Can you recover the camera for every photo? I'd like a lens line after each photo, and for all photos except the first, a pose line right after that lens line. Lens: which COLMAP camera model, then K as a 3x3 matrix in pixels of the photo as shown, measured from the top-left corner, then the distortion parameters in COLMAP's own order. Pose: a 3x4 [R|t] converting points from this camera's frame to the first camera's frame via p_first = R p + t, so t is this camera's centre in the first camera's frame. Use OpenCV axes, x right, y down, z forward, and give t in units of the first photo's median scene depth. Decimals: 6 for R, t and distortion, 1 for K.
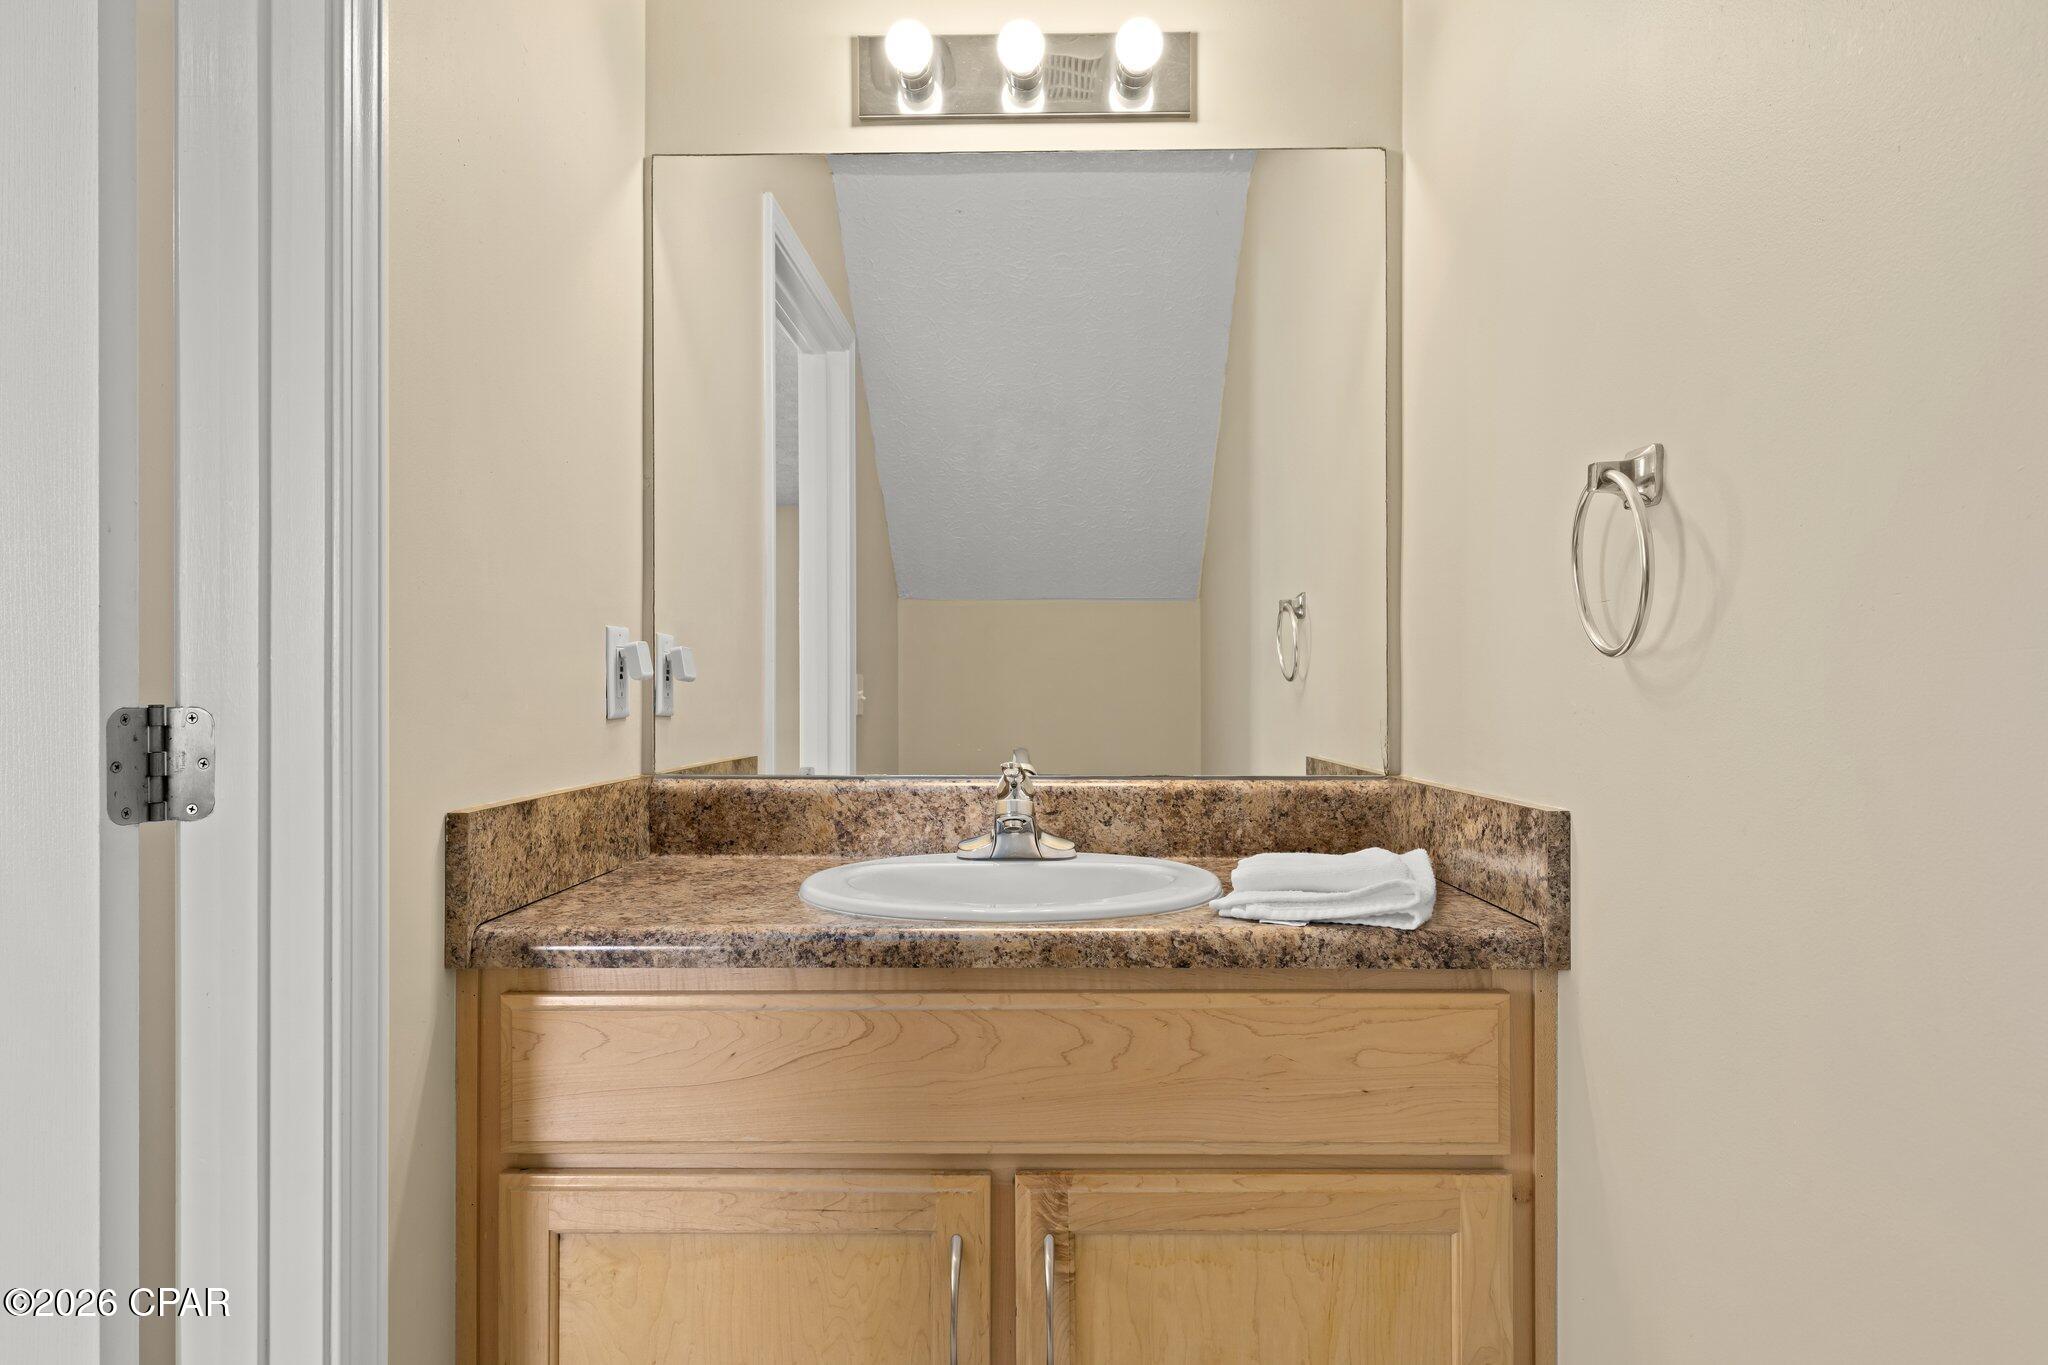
lens RADIAL K [[1296.6, 0, 1024.4], [0, 1296.6, 685.3], [0, 0, 1]] dist [-0.000882, -0.000041]
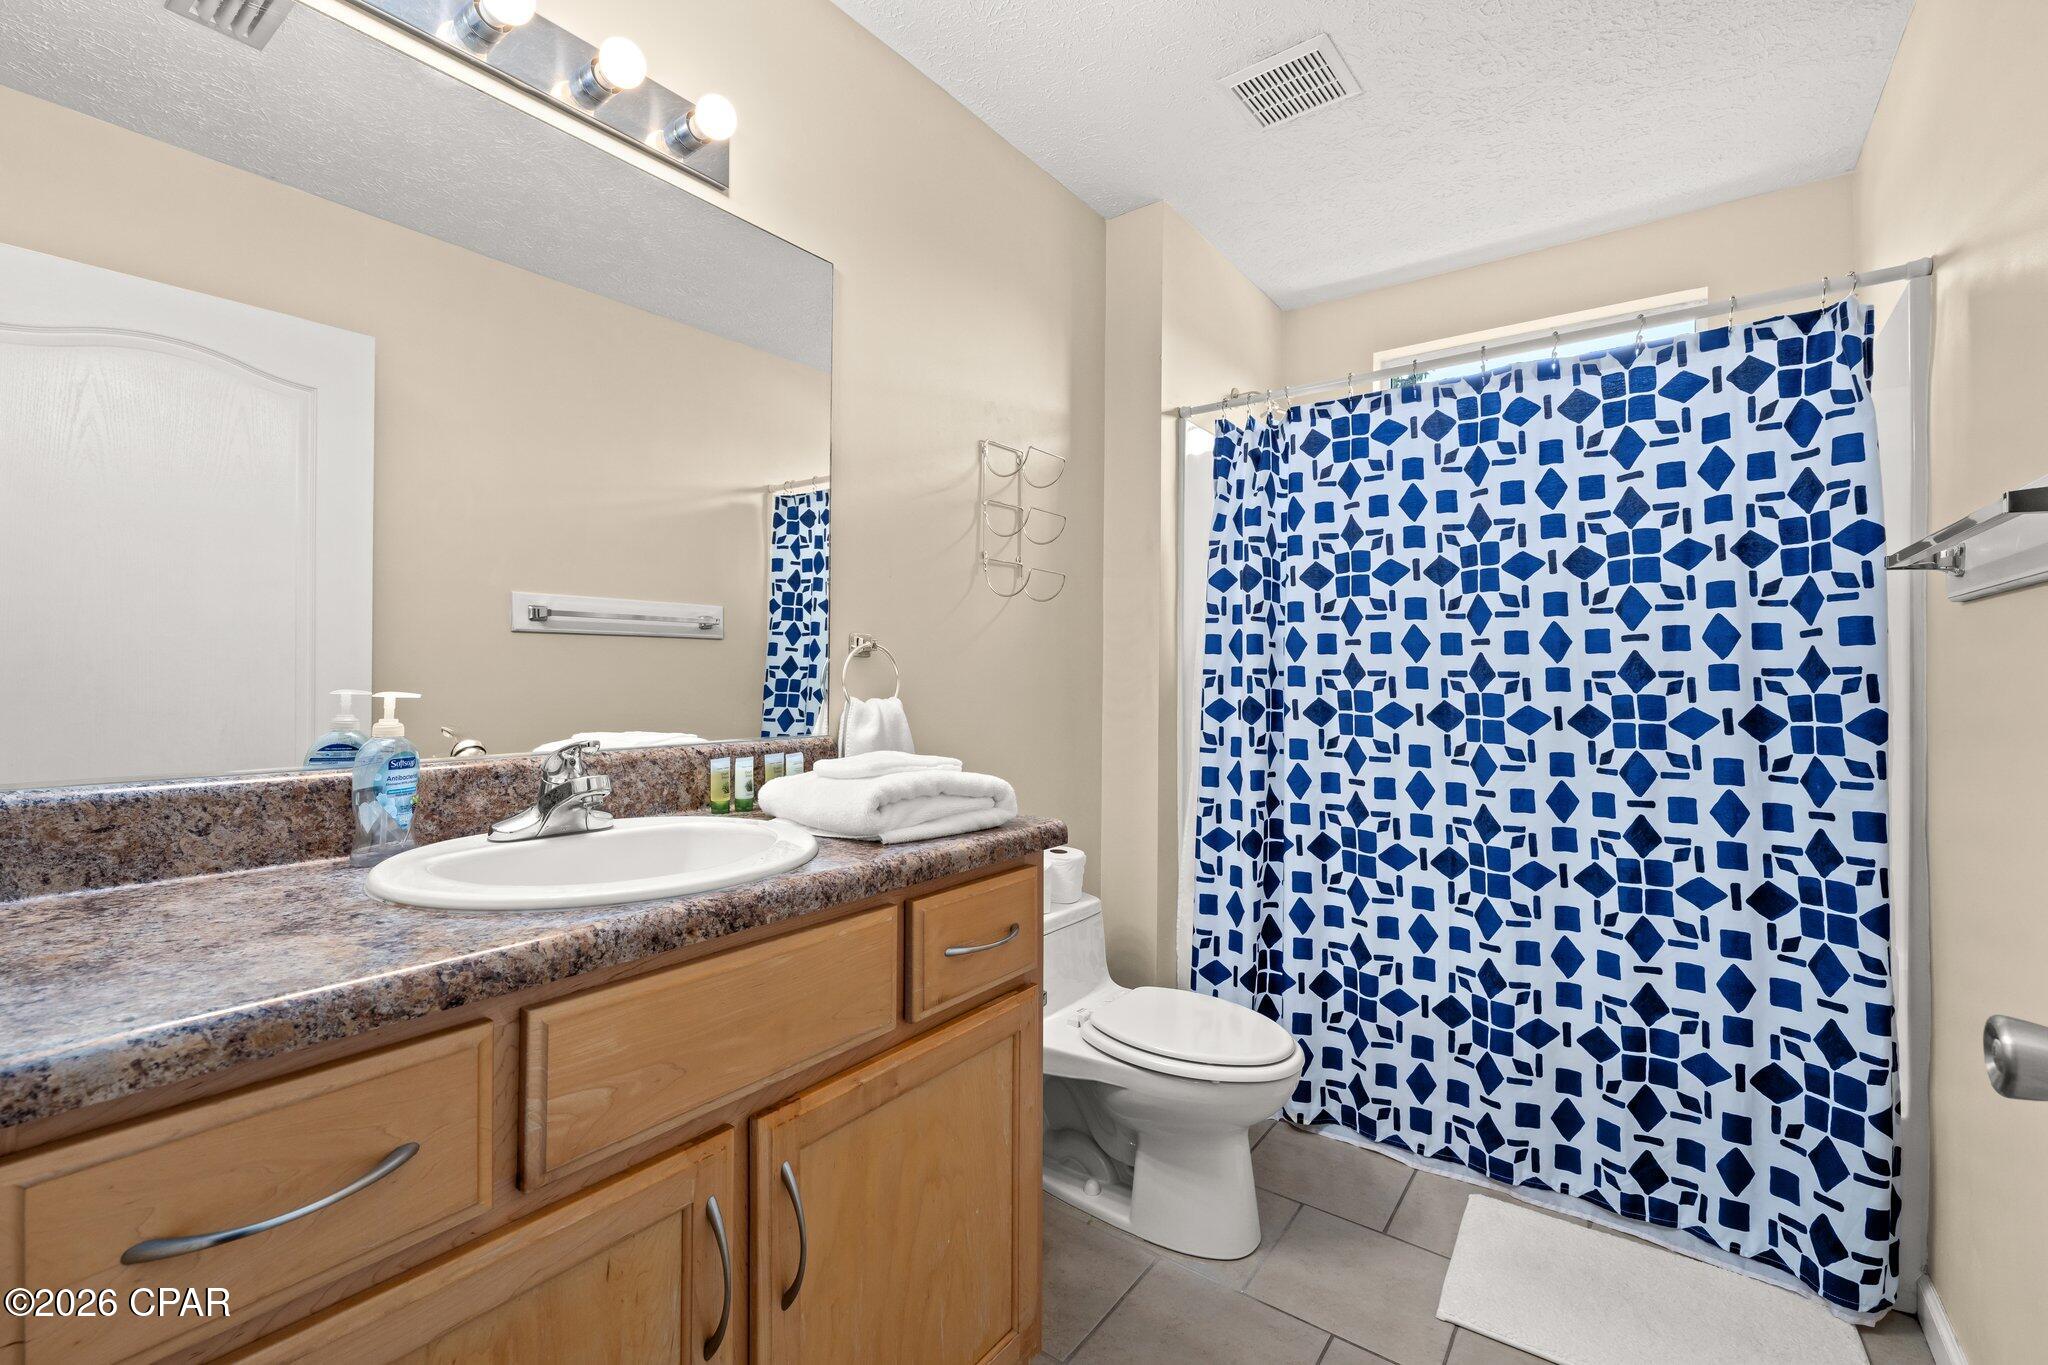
lens RADIAL K [[891.5, 0, 1023.0], [0, 891.5, 671.3], [0, 0, 1]] dist [-0.001274, -0.000565]
pose [[0.584680, -0.001253, 0.811263, -0.122893], [-0.003241, 0.999987, 0.003880, 0.004189], [-0.811258, -0.004897, 0.584668, 0.382376]]
